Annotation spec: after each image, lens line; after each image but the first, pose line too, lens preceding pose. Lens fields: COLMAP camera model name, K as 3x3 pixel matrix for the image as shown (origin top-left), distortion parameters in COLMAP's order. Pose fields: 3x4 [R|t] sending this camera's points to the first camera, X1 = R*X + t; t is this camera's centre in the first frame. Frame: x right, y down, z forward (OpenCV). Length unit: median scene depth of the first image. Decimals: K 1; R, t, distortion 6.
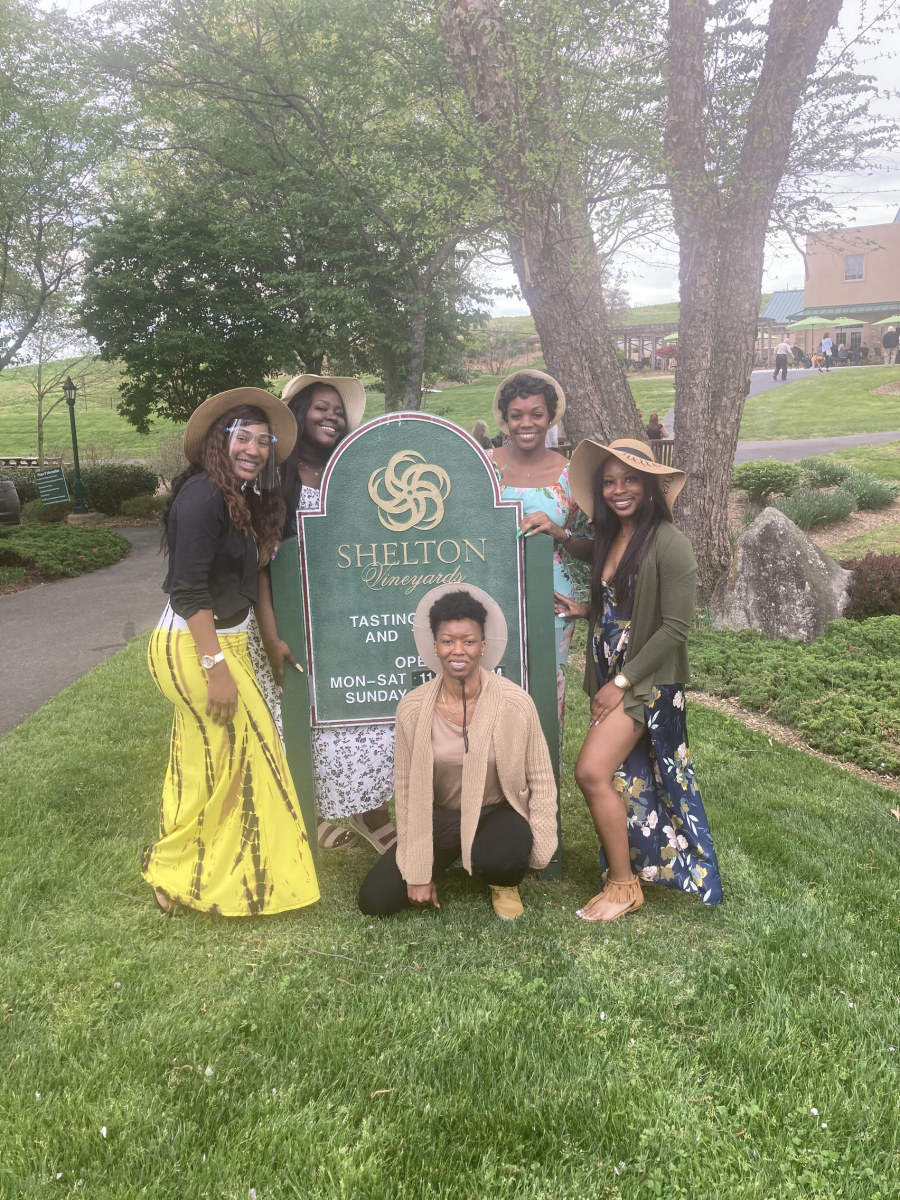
lens RADIAL K [[1066.0, 0, 452.1], [0, 1066.0, 577.1], [0, 0, 1]] dist [0.035264, -0.031295]
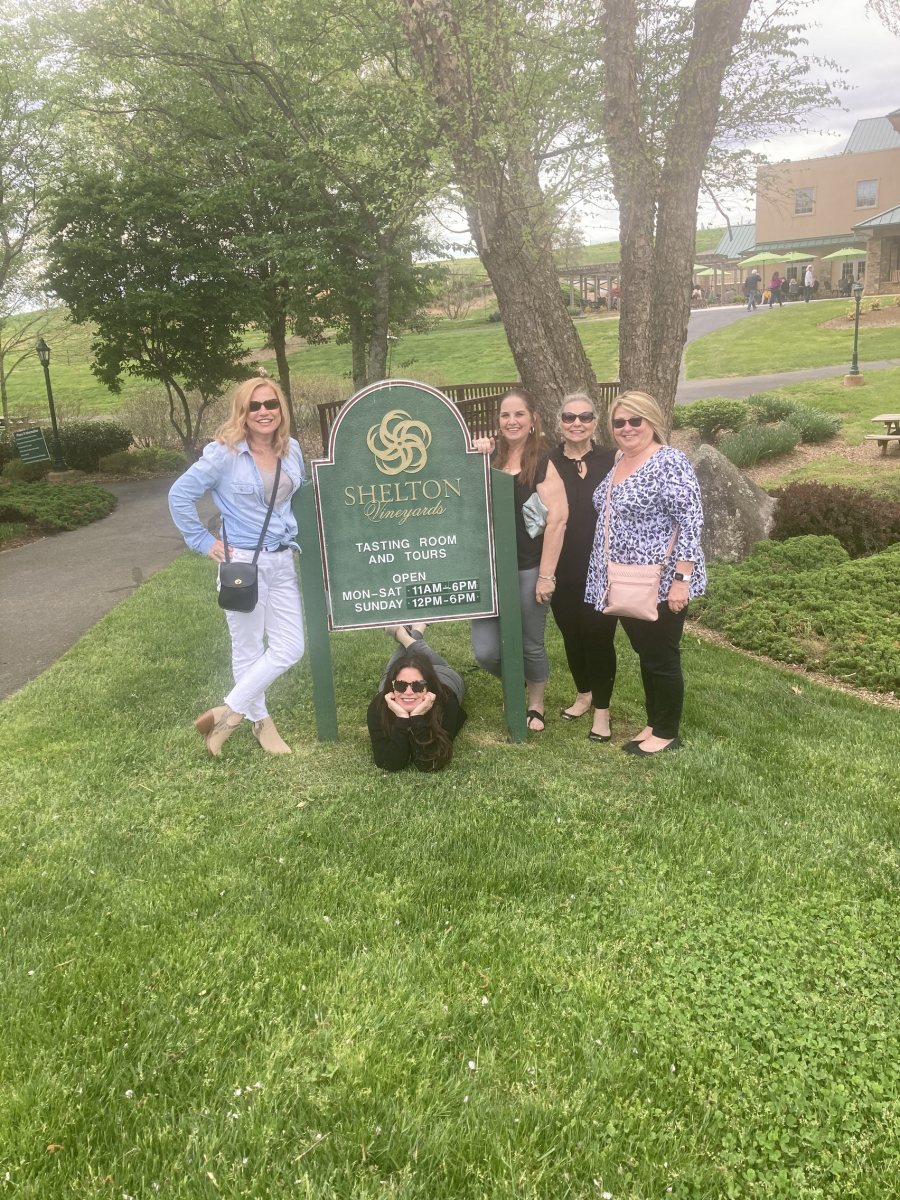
lens RADIAL K [[1066.0, 0, 451.4], [0, 1066.0, 591.9], [0, 0, 1]] dist [0.035264, -0.031295]
pose [[0.998838, -0.037295, 0.030538, -0.014489], [0.035250, 0.997265, 0.064968, 0.010144], [-0.032877, -0.063816, 0.997420, -0.174658]]
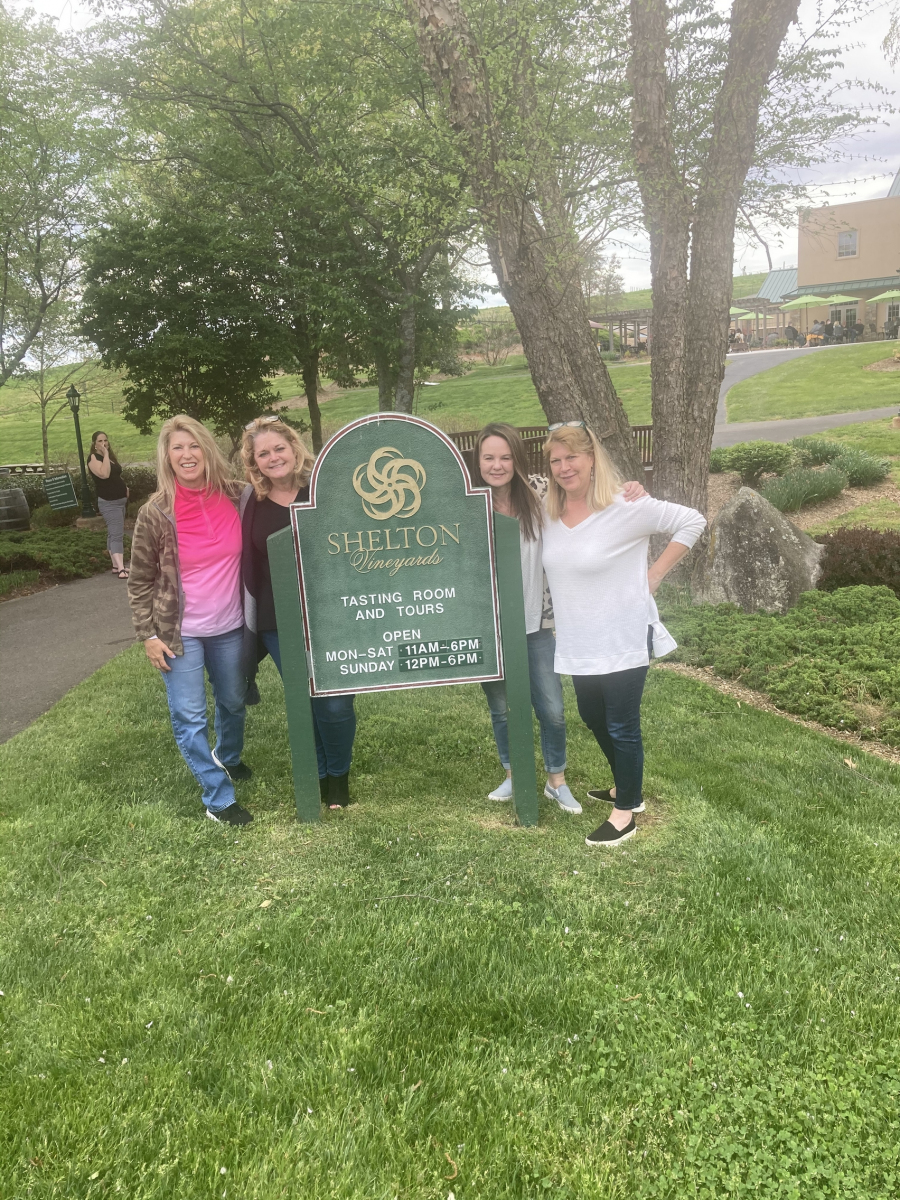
lens RADIAL K [[1066.0, 0, 444.2], [0, 1066.0, 586.2], [0, 0, 1]] dist [0.035264, -0.031295]
pose [[0.999327, -0.034132, -0.013412, 0.017908], [0.034346, 0.999282, 0.016001, 0.007081], [0.012856, -0.016451, 0.999782, -0.076731]]
